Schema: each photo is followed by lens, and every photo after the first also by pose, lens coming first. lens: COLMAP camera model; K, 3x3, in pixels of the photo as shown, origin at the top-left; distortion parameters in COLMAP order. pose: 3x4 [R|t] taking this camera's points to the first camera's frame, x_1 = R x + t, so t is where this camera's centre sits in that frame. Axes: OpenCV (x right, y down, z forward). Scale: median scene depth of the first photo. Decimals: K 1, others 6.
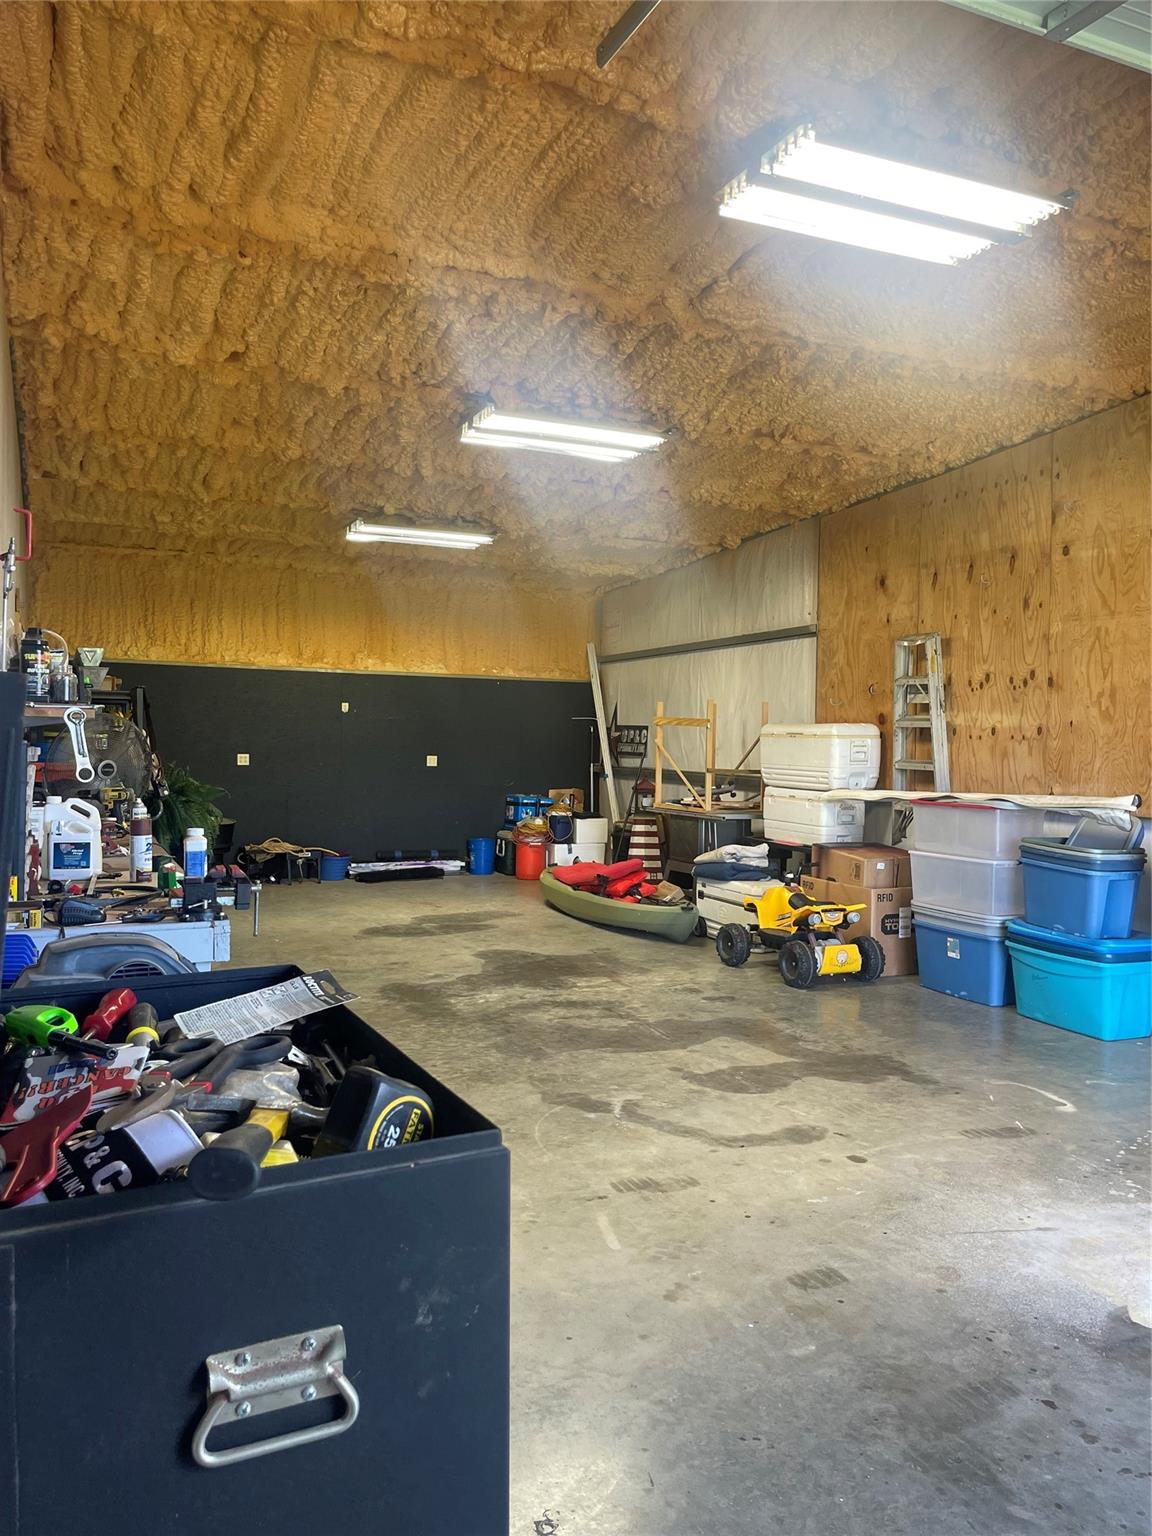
lens RADIAL K [[1166.6, 0, 574.1], [0, 1166.6, 768.9], [0, 0, 1]] dist [0.077710, -0.008077]
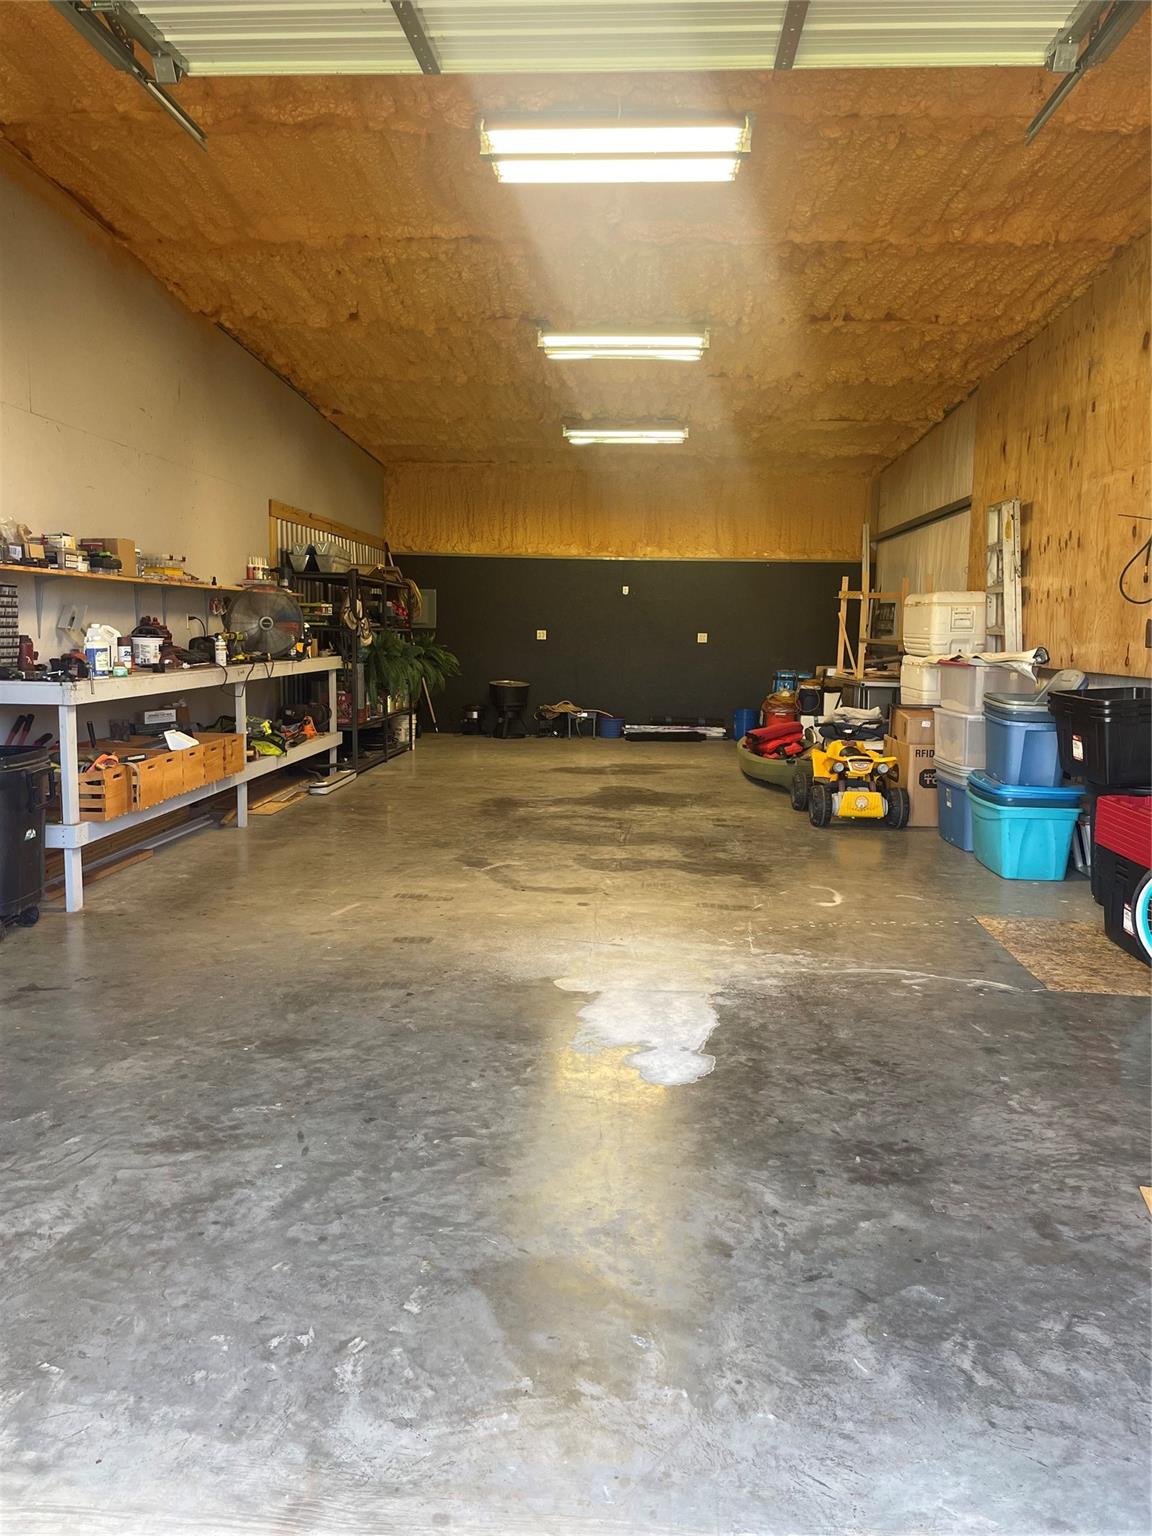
lens RADIAL K [[1166.6, 0, 575.6], [0, 1166.6, 768.3], [0, 0, 1]] dist [0.077710, -0.008077]
pose [[0.889671, 0.055025, -0.453274, 0.310790], [-0.016362, 0.995916, 0.088785, 0.022177], [0.456308, -0.071573, 0.886939, -0.063619]]
